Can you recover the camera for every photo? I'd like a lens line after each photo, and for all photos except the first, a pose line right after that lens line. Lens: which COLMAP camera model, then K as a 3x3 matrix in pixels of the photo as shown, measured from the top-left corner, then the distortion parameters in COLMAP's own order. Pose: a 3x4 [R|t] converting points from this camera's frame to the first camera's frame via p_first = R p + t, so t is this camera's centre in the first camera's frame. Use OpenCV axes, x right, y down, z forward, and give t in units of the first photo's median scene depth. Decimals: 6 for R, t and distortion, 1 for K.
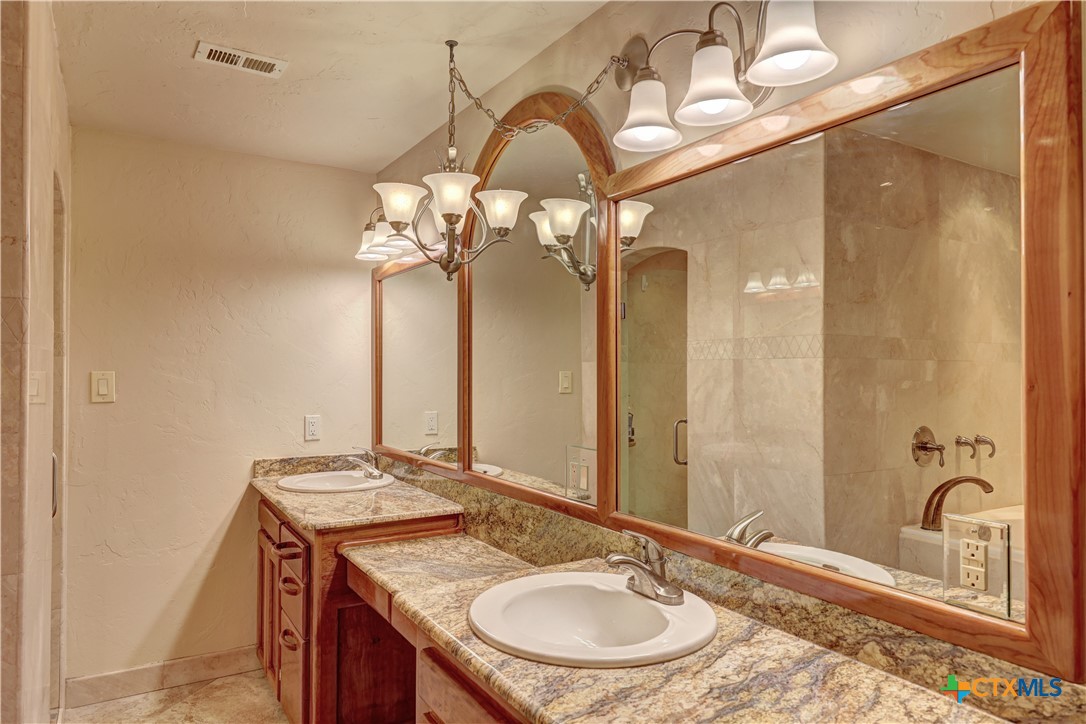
lens RADIAL K [[710.4, 0, 546.0], [0, 710.4, 361.3], [0, 0, 1]] dist [0.038439, 0.001633]
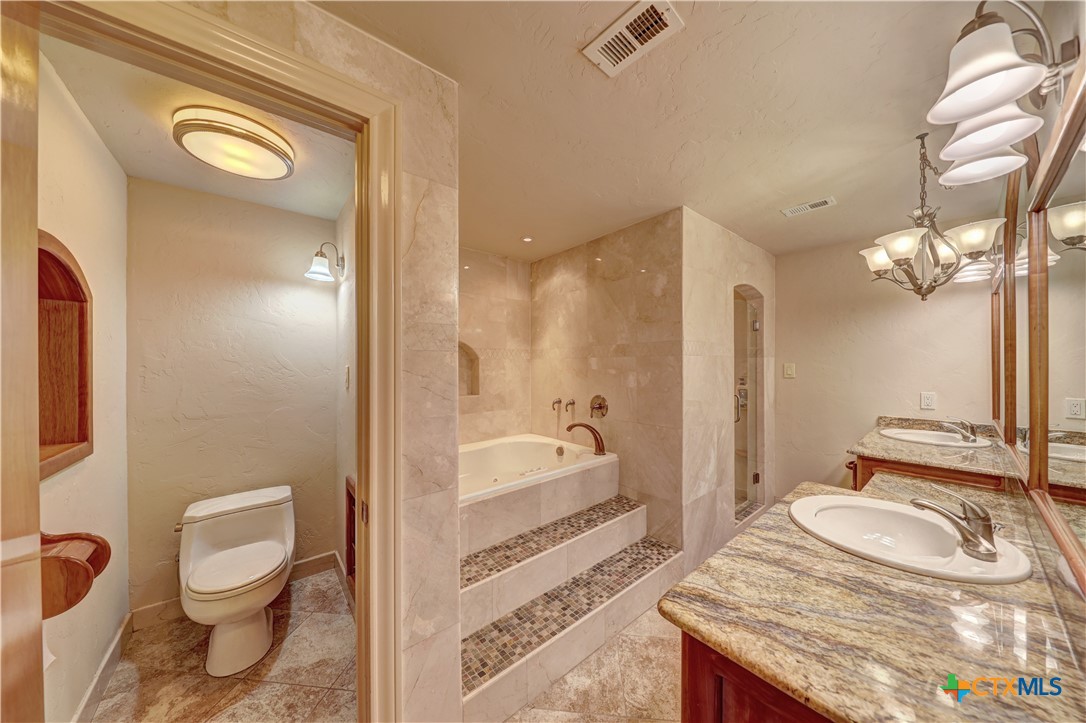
lens RADIAL K [[348.9, 0, 544.2], [0, 348.9, 364.1], [0, 0, 1]] dist [0.002100, -0.000128]
pose [[0.139229, -0.001130, -0.990260, 0.654989], [0.015588, 0.999878, 0.001050, 0.002943], [0.990137, -0.015583, 0.139230, 0.202058]]
